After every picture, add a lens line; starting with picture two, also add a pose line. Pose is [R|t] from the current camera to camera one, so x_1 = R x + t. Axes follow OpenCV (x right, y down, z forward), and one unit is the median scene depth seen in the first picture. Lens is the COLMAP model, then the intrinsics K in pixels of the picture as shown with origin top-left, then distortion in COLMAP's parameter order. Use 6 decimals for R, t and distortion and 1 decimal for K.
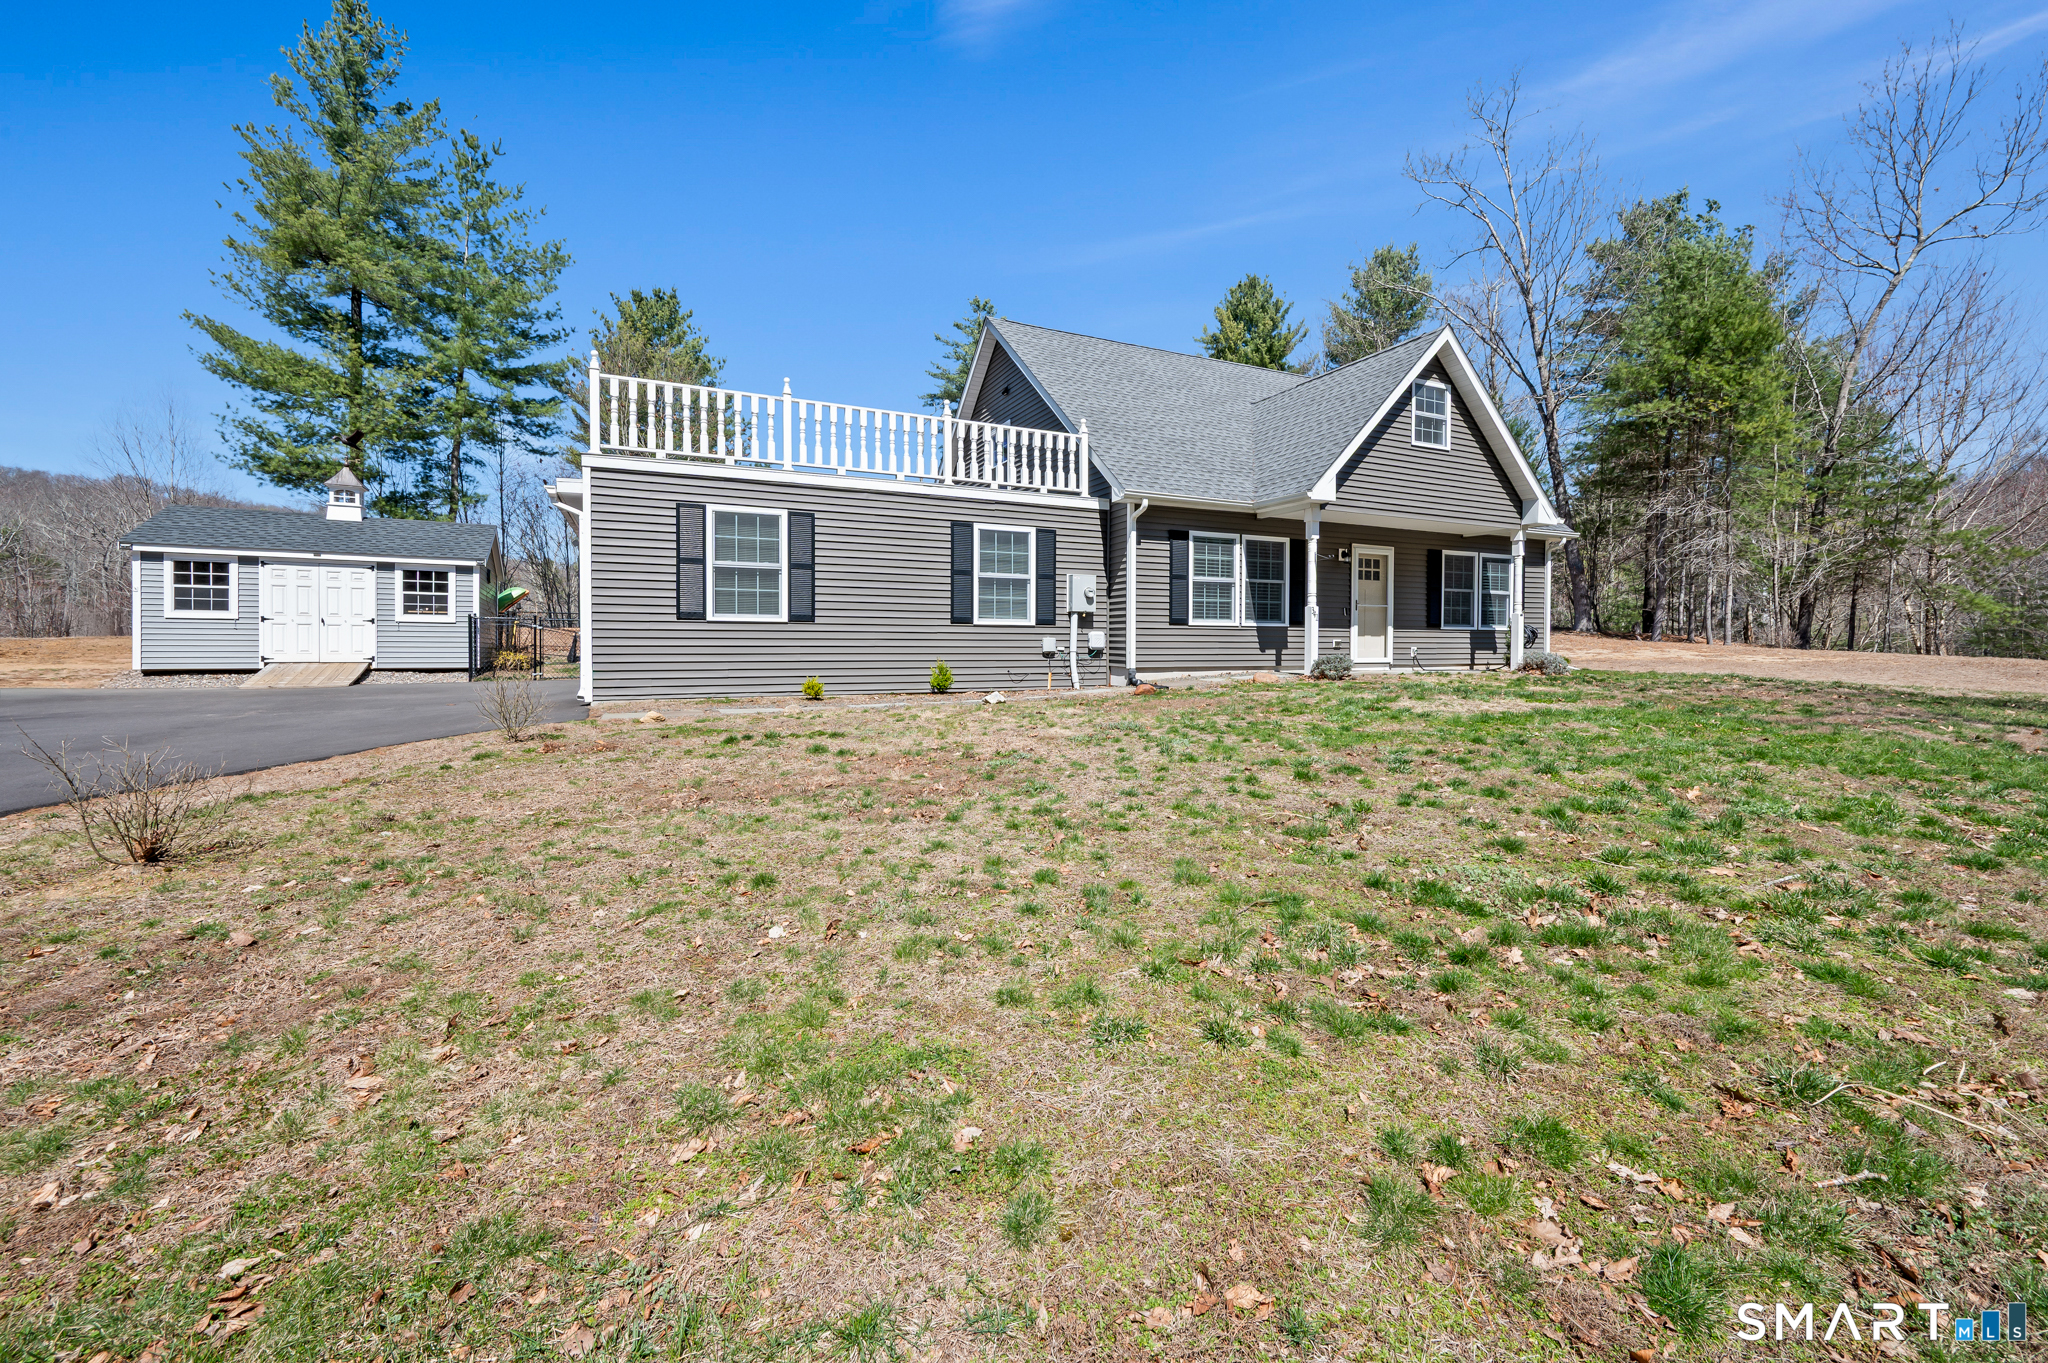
lens RADIAL K [[760.2, 0, 1016.4], [0, 760.2, 633.1], [0, 0, 1]] dist [0.001275, 0.000190]
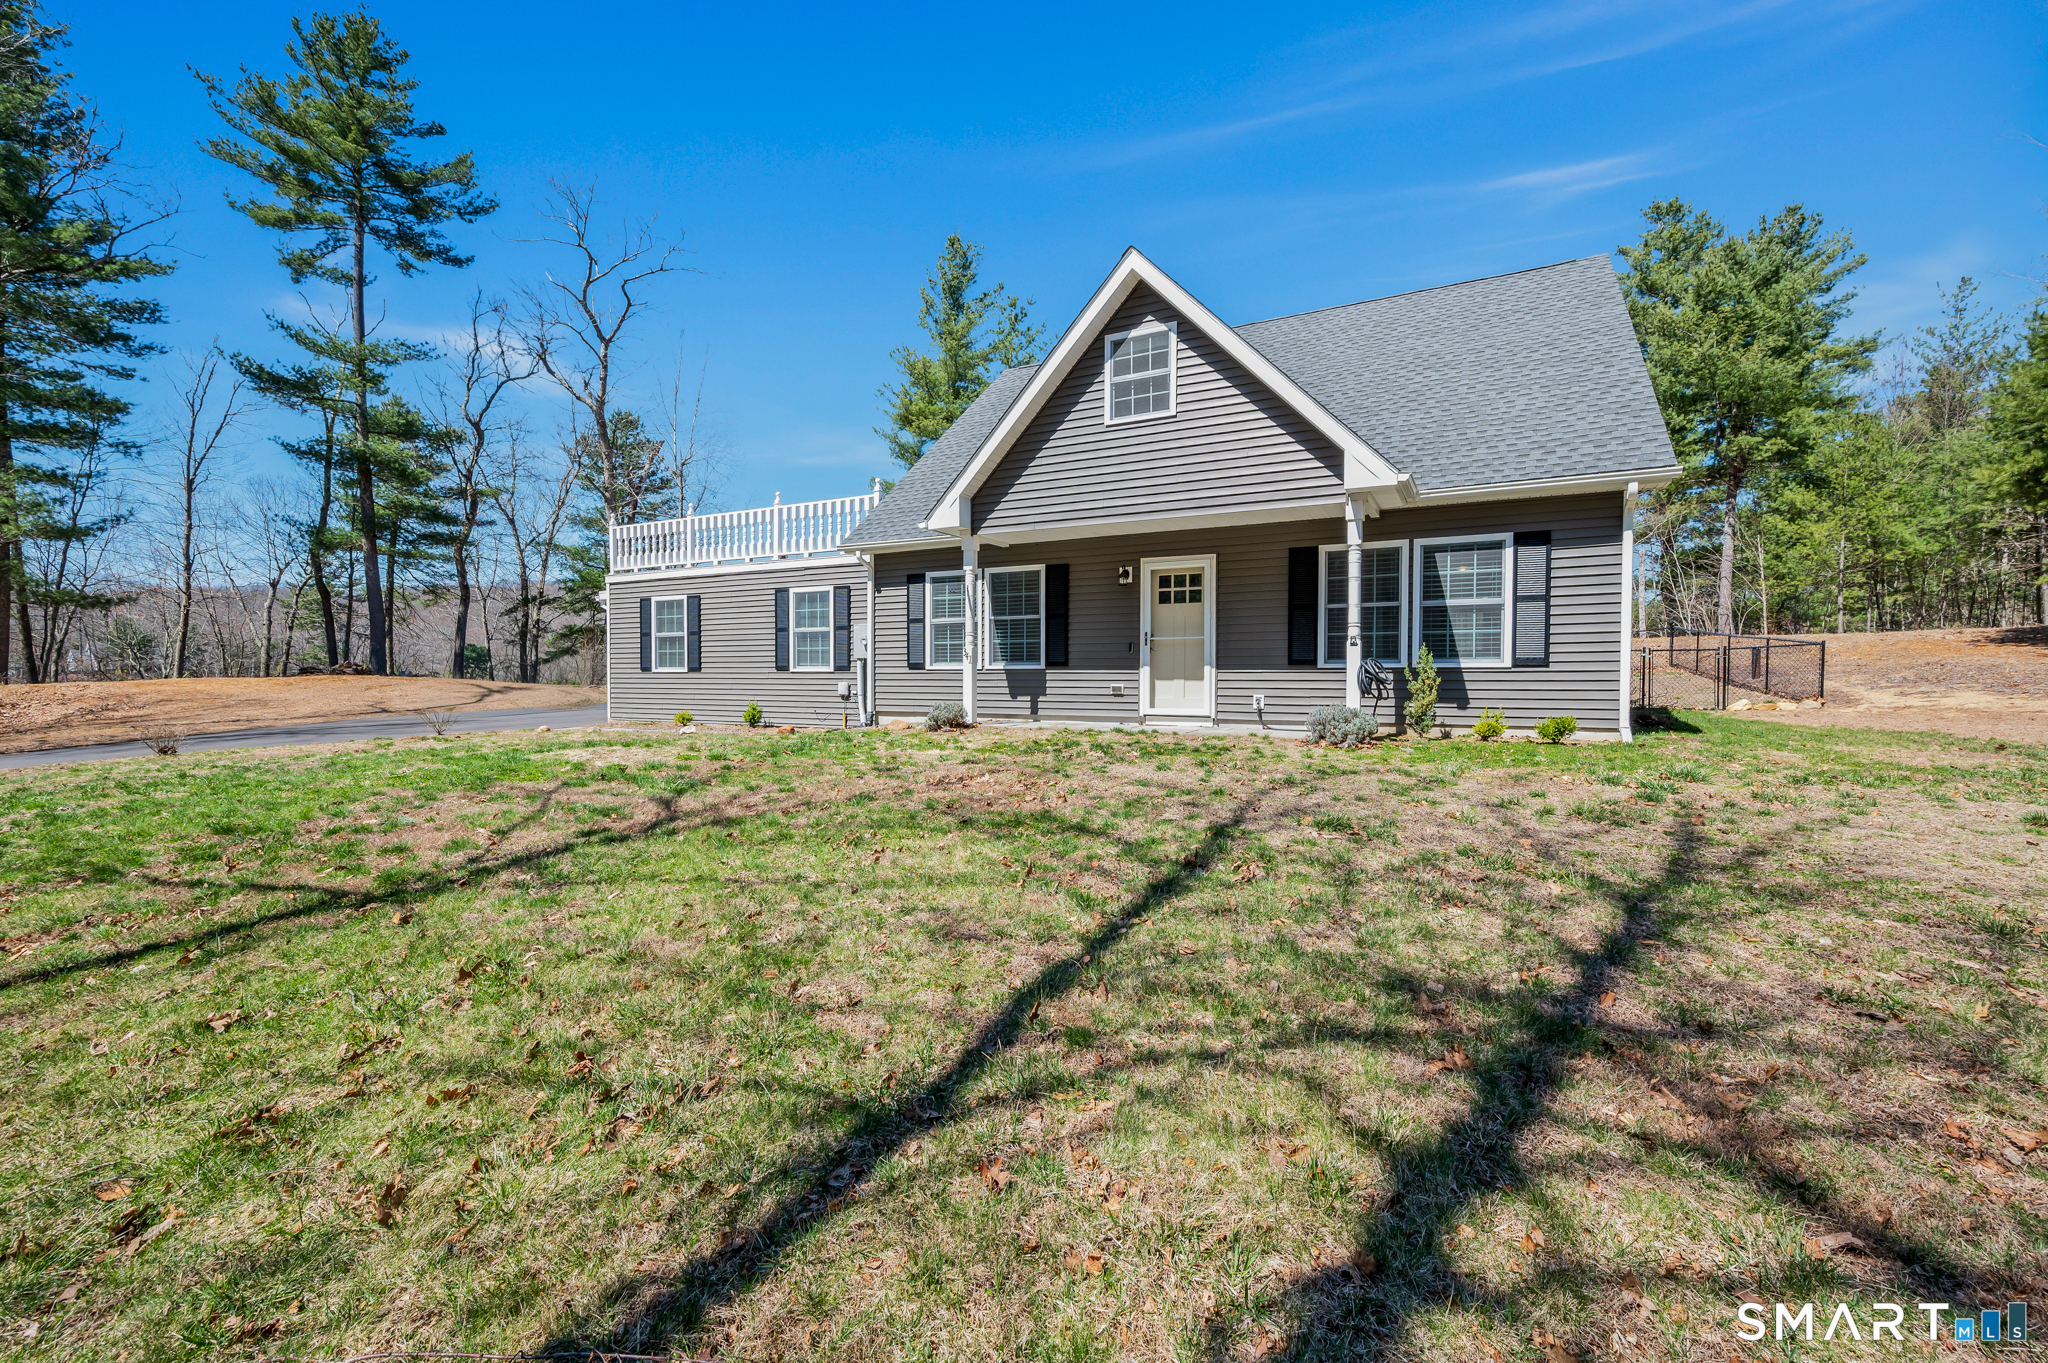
lens RADIAL K [[834.0, 0, 1029.2], [0, 834.0, 676.1], [0, 0, 1]] dist [-0.001876, -0.000185]
pose [[0.617086, -0.008953, -0.786845, 1.159935], [0.001602, 0.999947, -0.010122, 0.009485], [0.786894, 0.004985, 0.617067, 0.447626]]
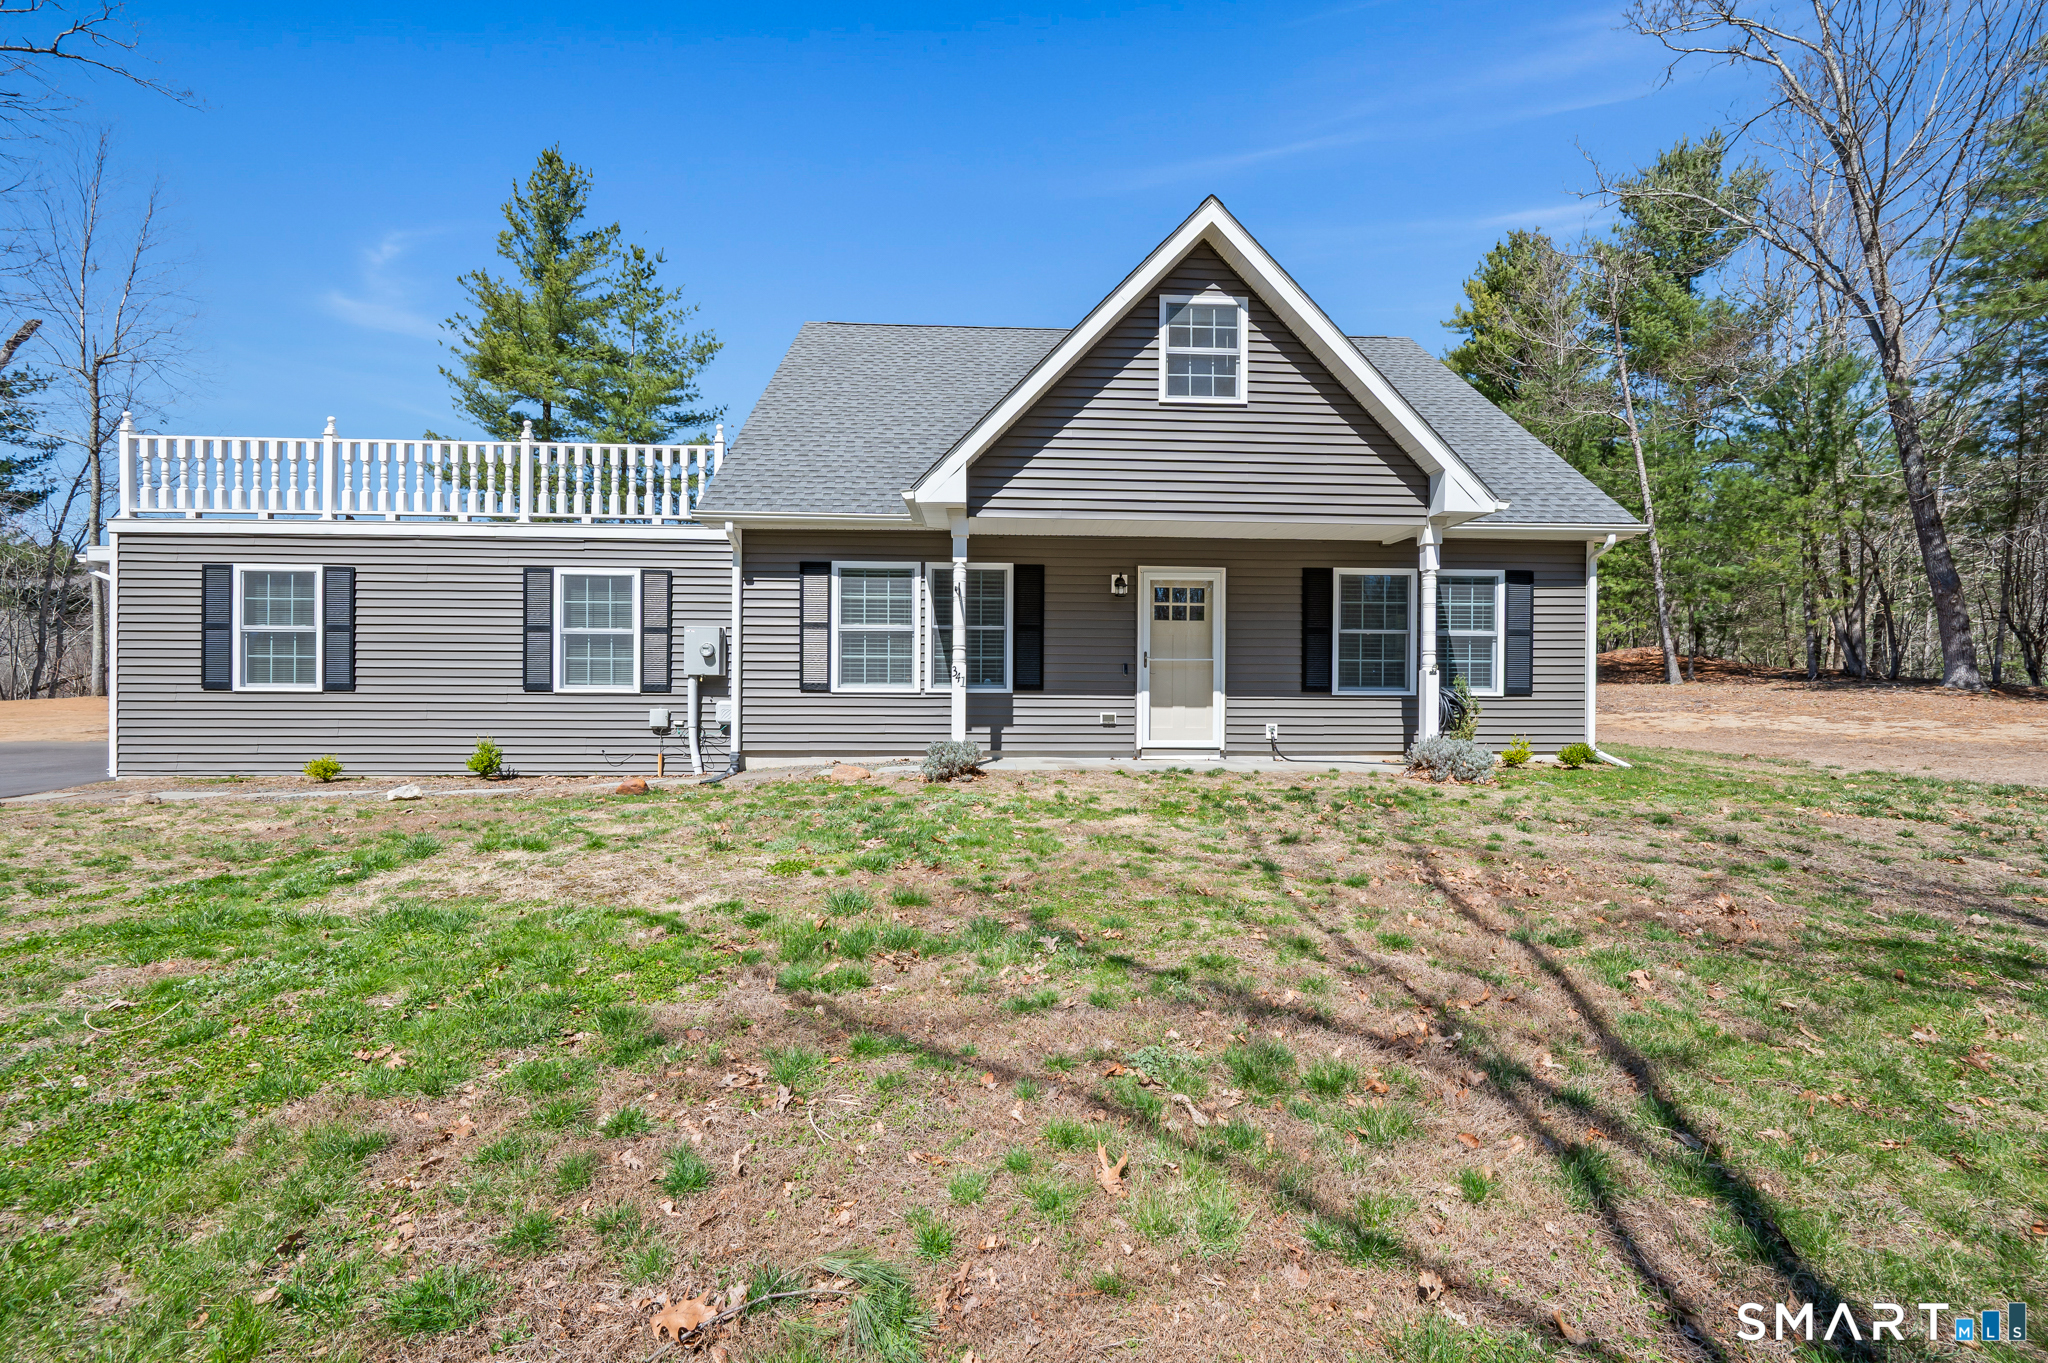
lens RADIAL K [[827.5, 0, 1011.7], [0, 827.5, 688.8], [0, 0, 1]] dist [-0.000776, -0.000295]
pose [[0.930948, -0.008600, -0.365051, 0.676211], [0.001660, 0.999812, -0.019320, 0.001901], [0.365148, 0.017380, 0.930787, 0.336607]]
